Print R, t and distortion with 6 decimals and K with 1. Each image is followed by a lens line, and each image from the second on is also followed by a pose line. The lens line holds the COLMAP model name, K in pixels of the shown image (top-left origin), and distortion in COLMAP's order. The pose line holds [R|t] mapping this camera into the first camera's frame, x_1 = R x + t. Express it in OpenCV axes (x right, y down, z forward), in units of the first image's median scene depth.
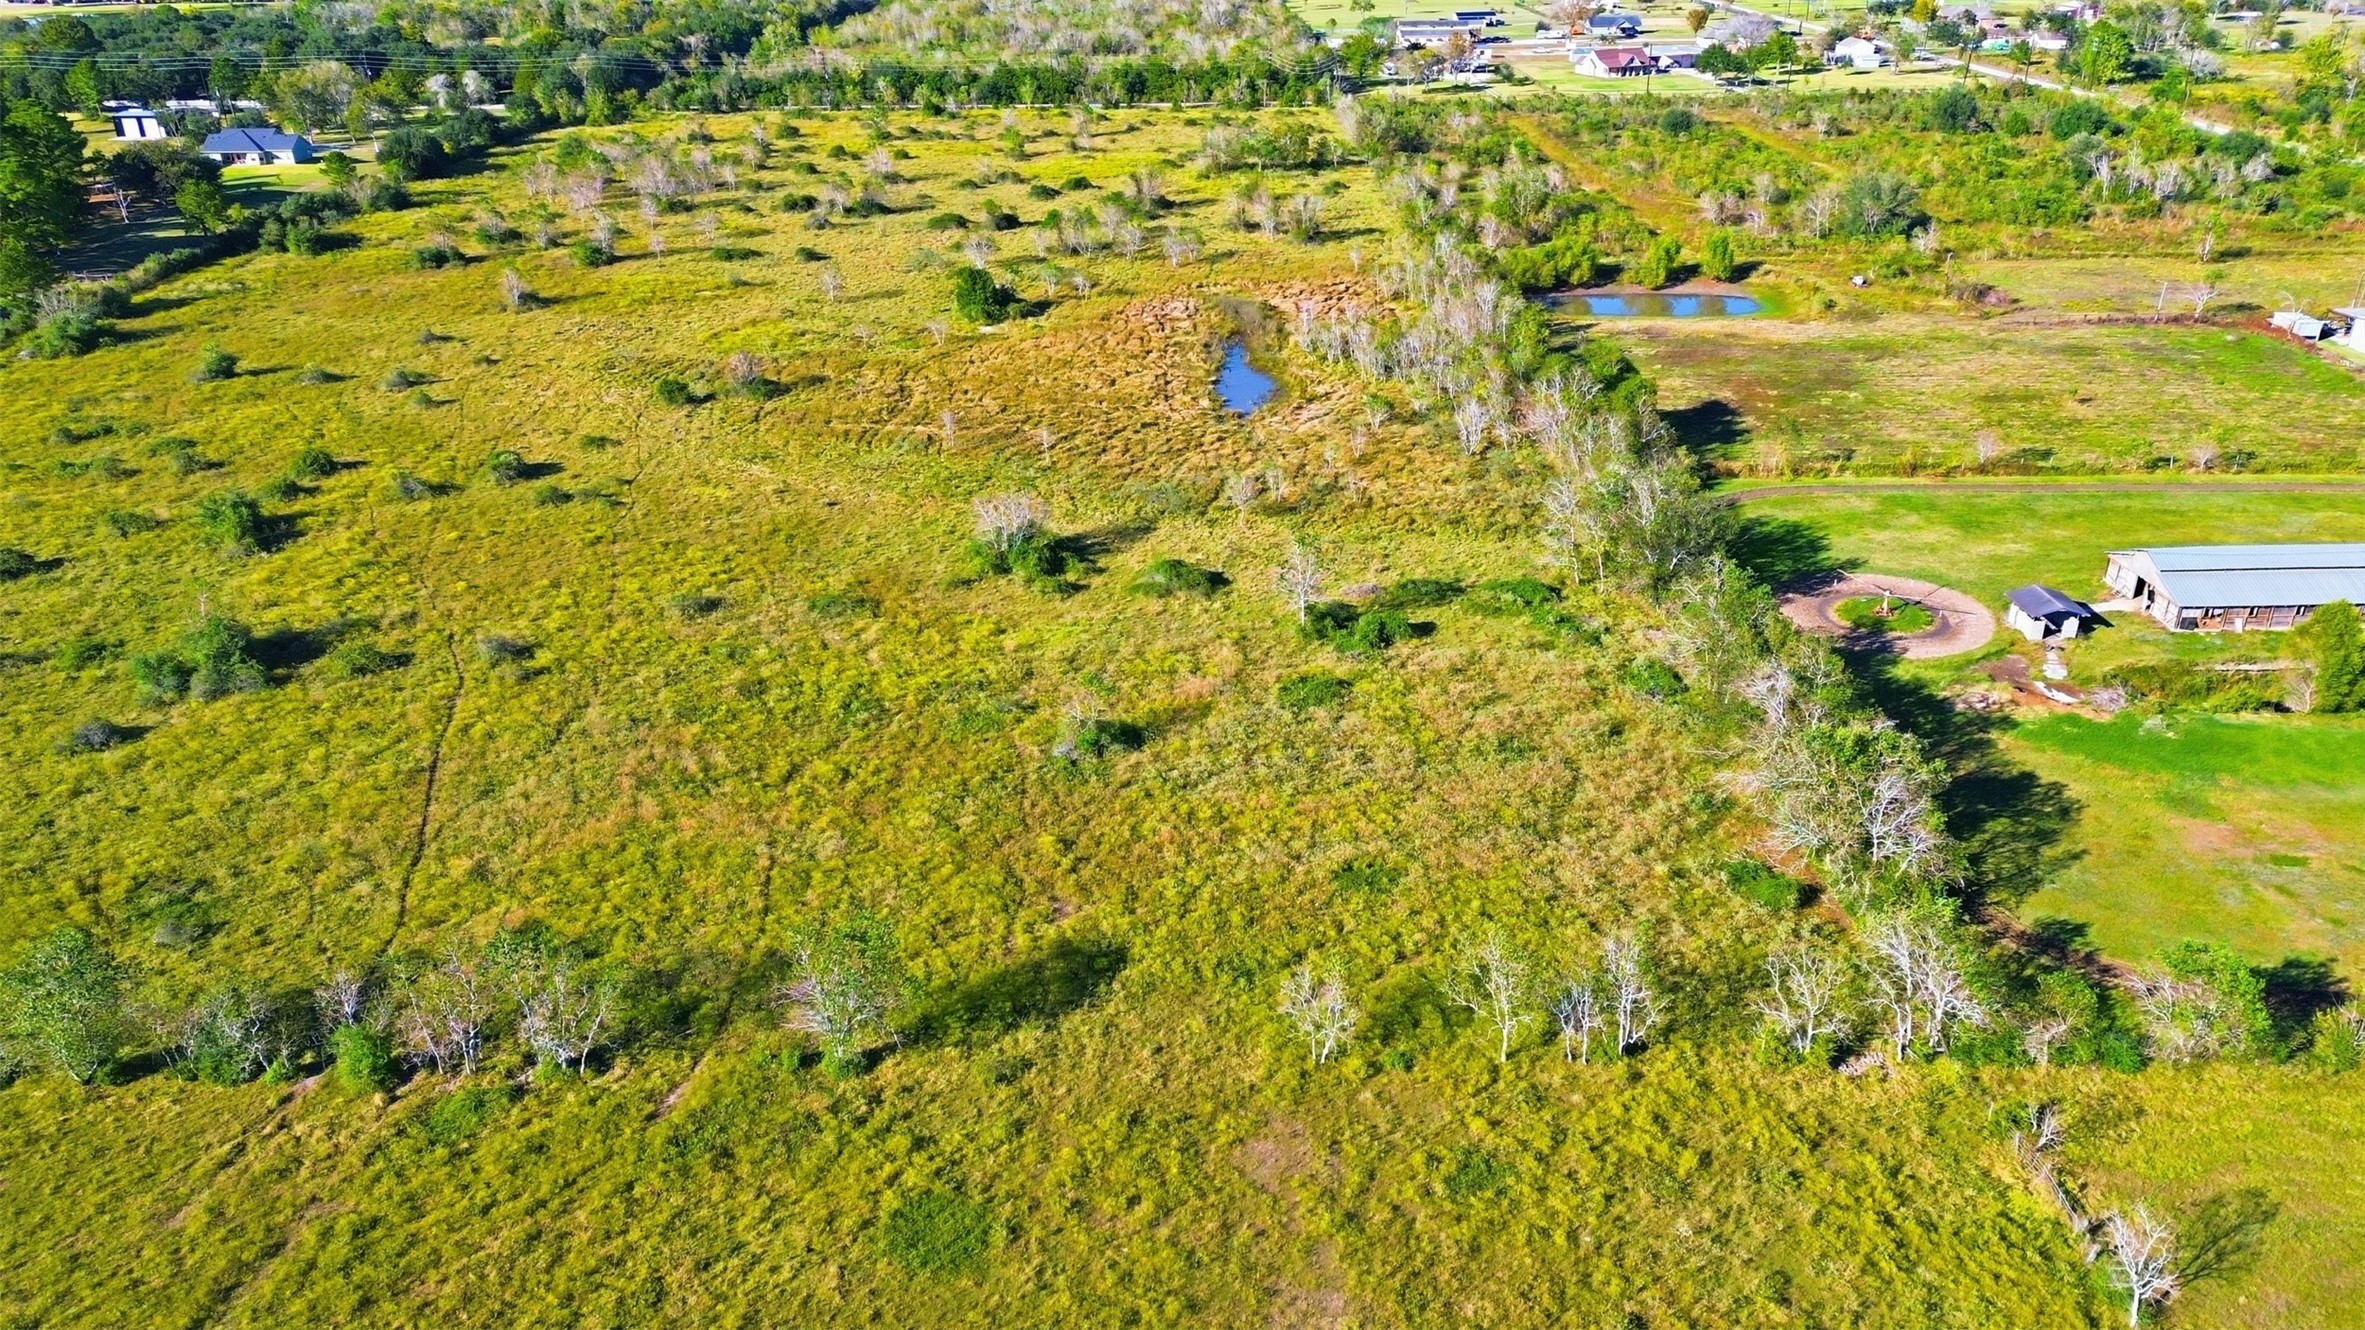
lens RADIAL K [[1664.6, 0, 1184.7], [0, 1664.6, 671.7], [0, 0, 1]] dist [0.067384, -0.056913]
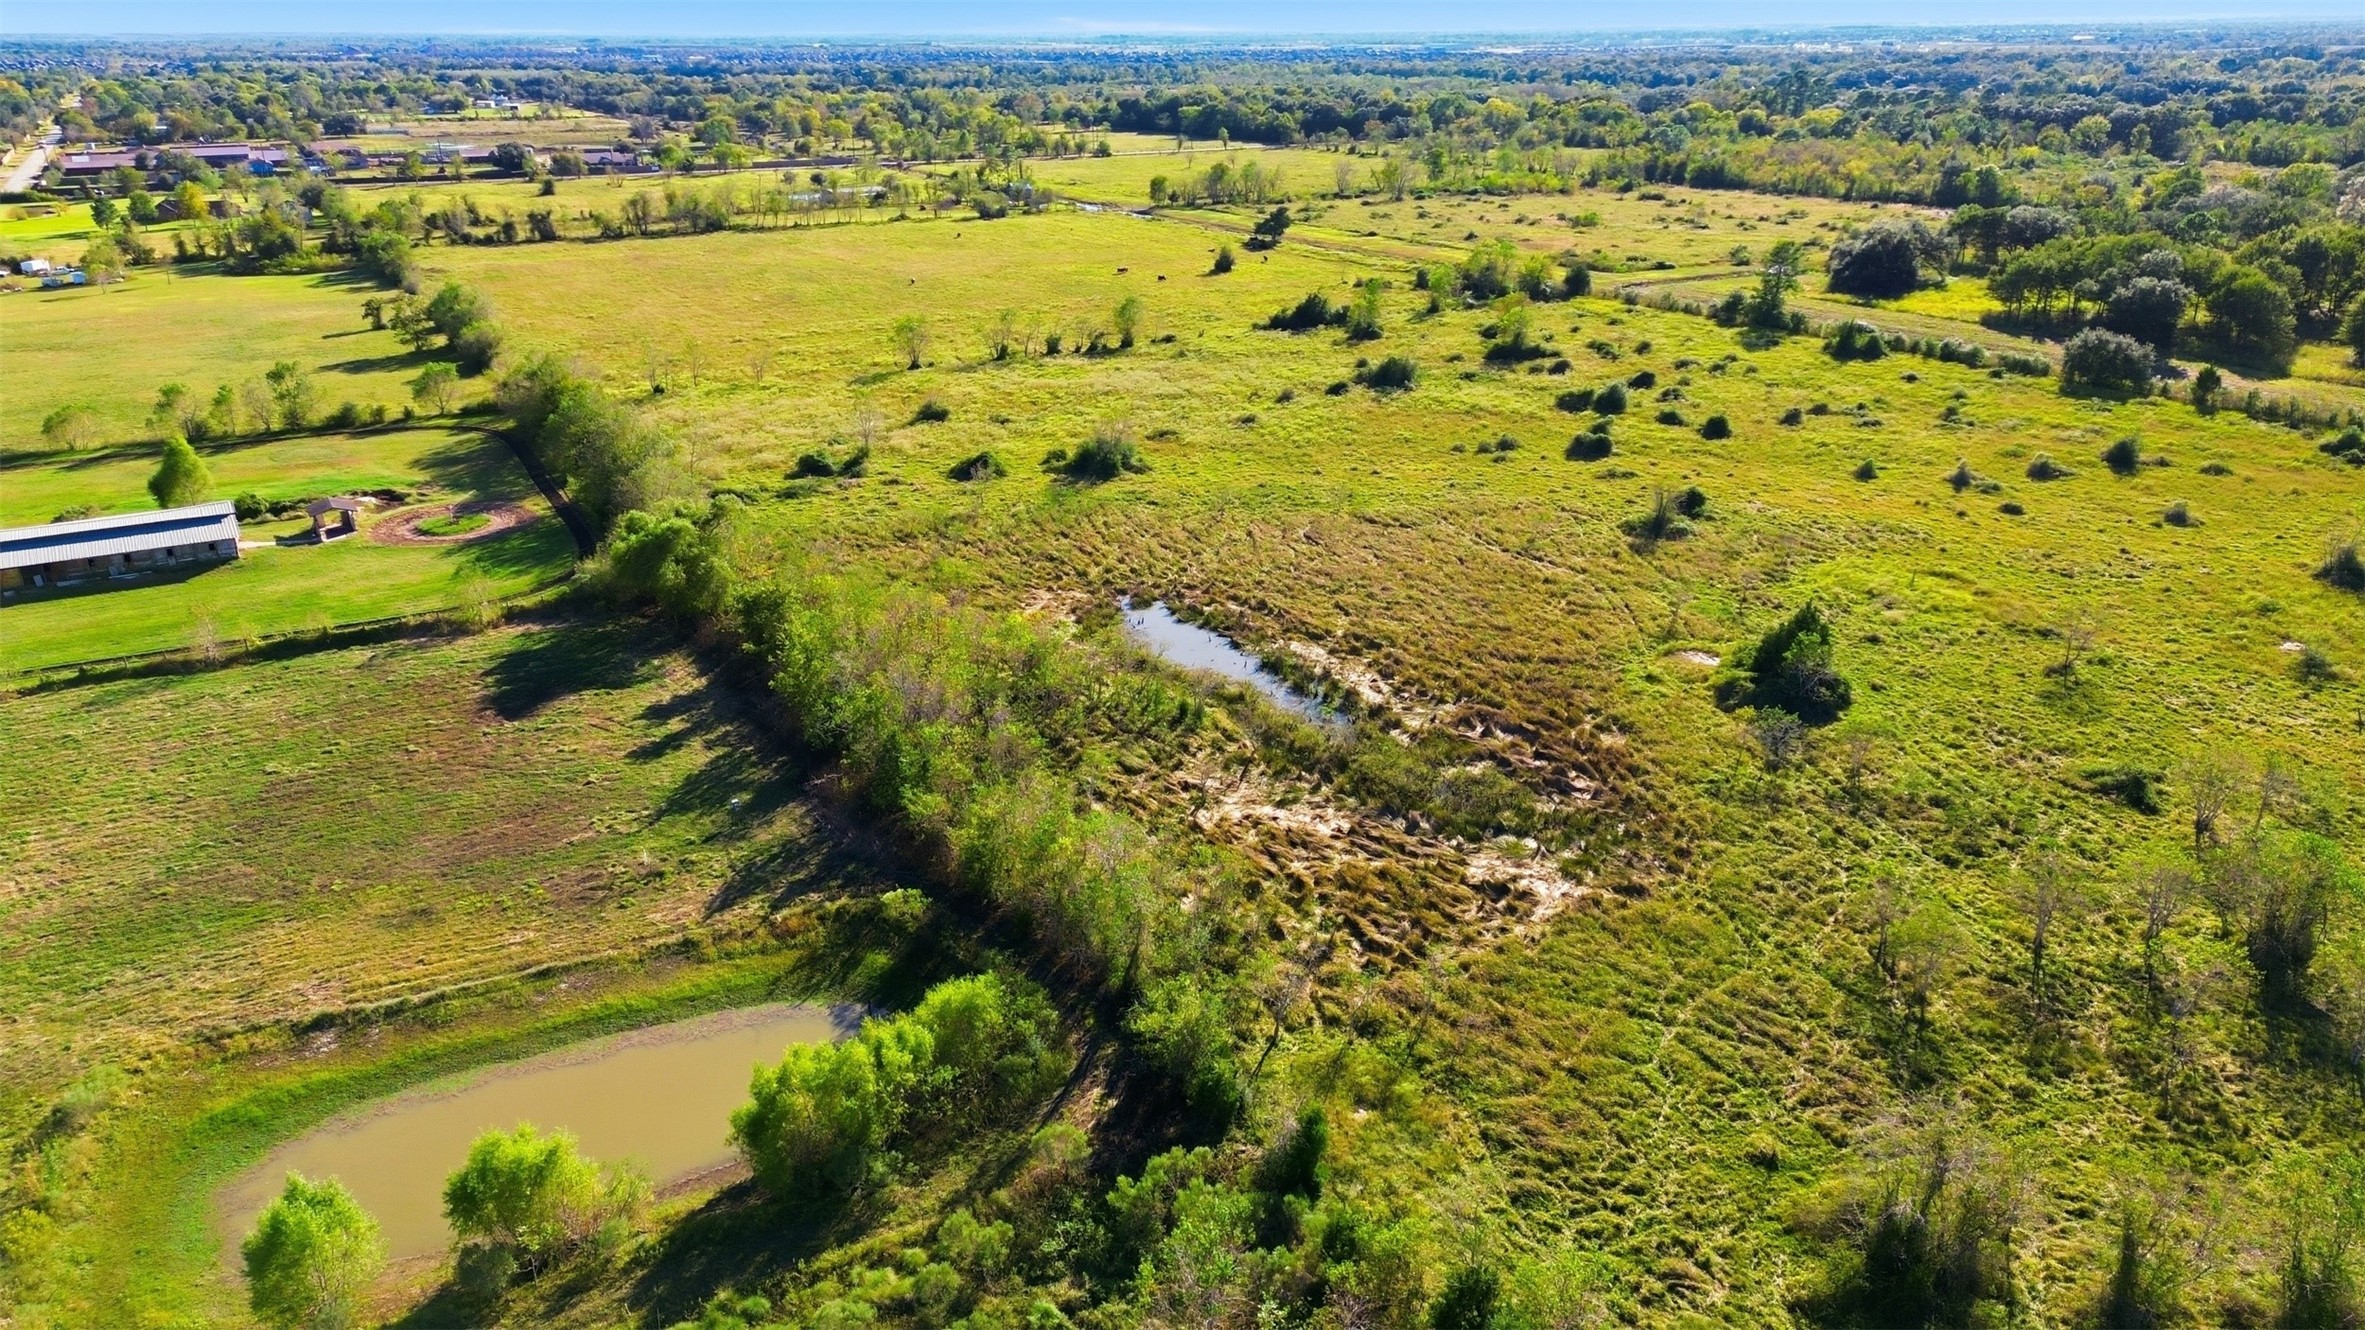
lens RADIAL K [[1668.2, 0, 1185.6], [0, 1668.2, 645.3], [0, 0, 1]] dist [0.089445, -0.090023]
pose [[-0.868033, 0.186725, -0.460057, 0.421723], [-0.199620, 0.717153, 0.667715, -0.744571], [0.454610, 0.671436, -0.585238, 1.622018]]
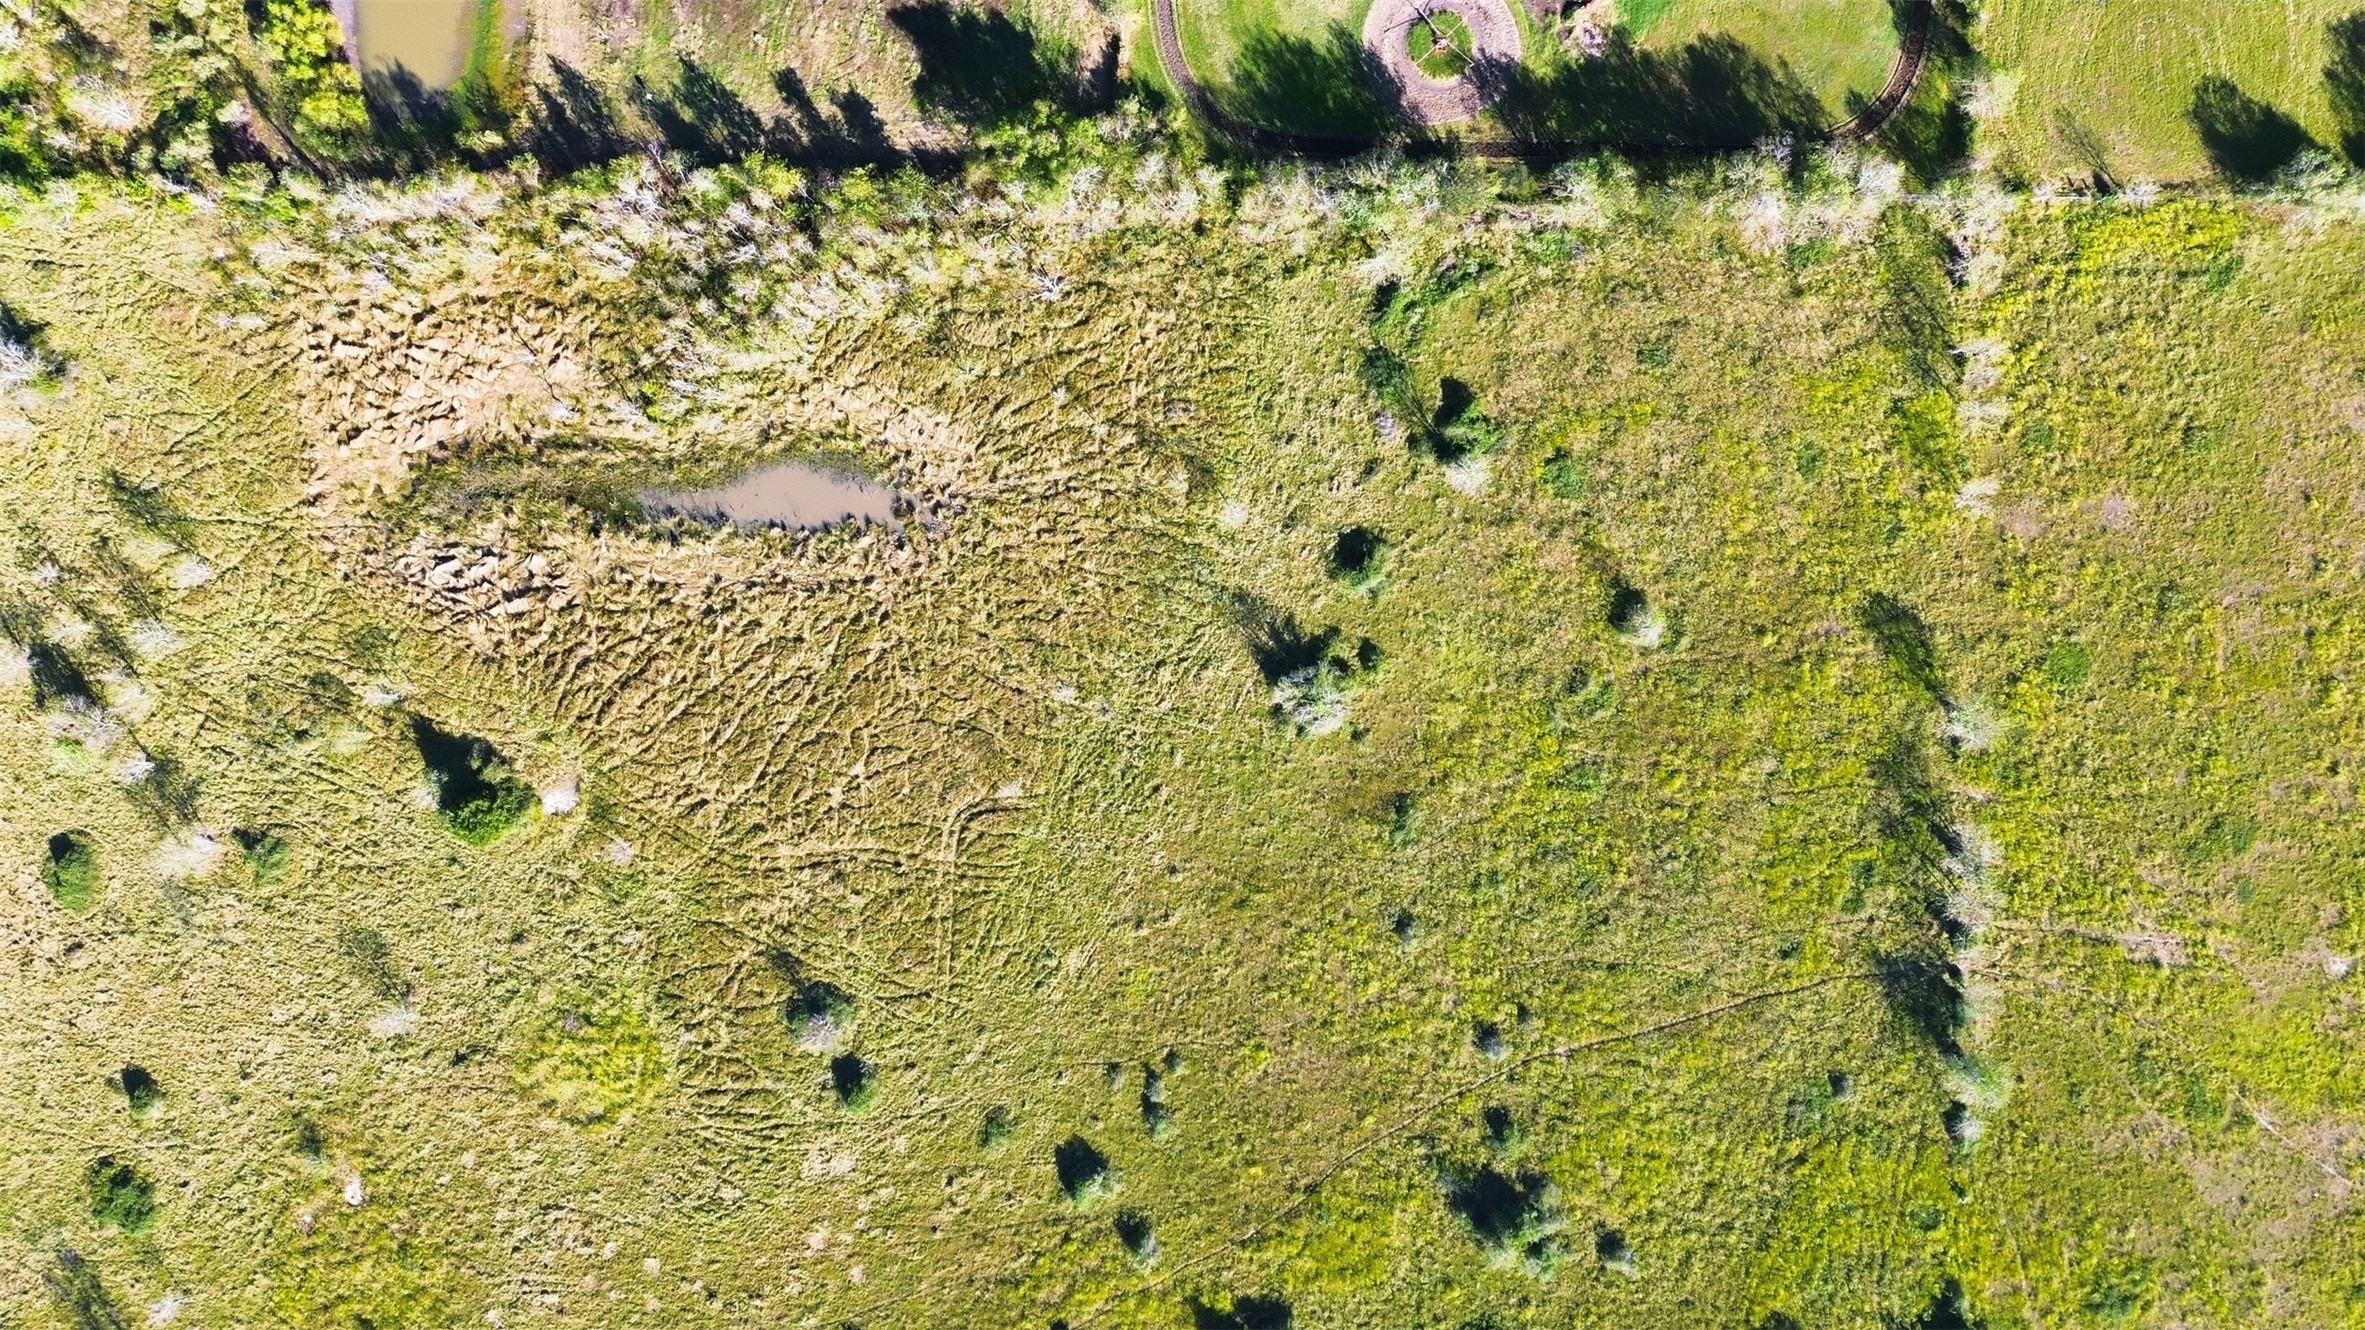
lens RADIAL K [[1668.2, 0, 1185.6], [0, 1668.2, 645.3], [0, 0, 1]] dist [0.089445, -0.090023]
pose [[0.003437, -0.999994, -0.000860, -0.051508], [0.455097, 0.000799, 0.890441, -1.030900], [-0.890435, -0.003452, 0.455097, 0.436690]]
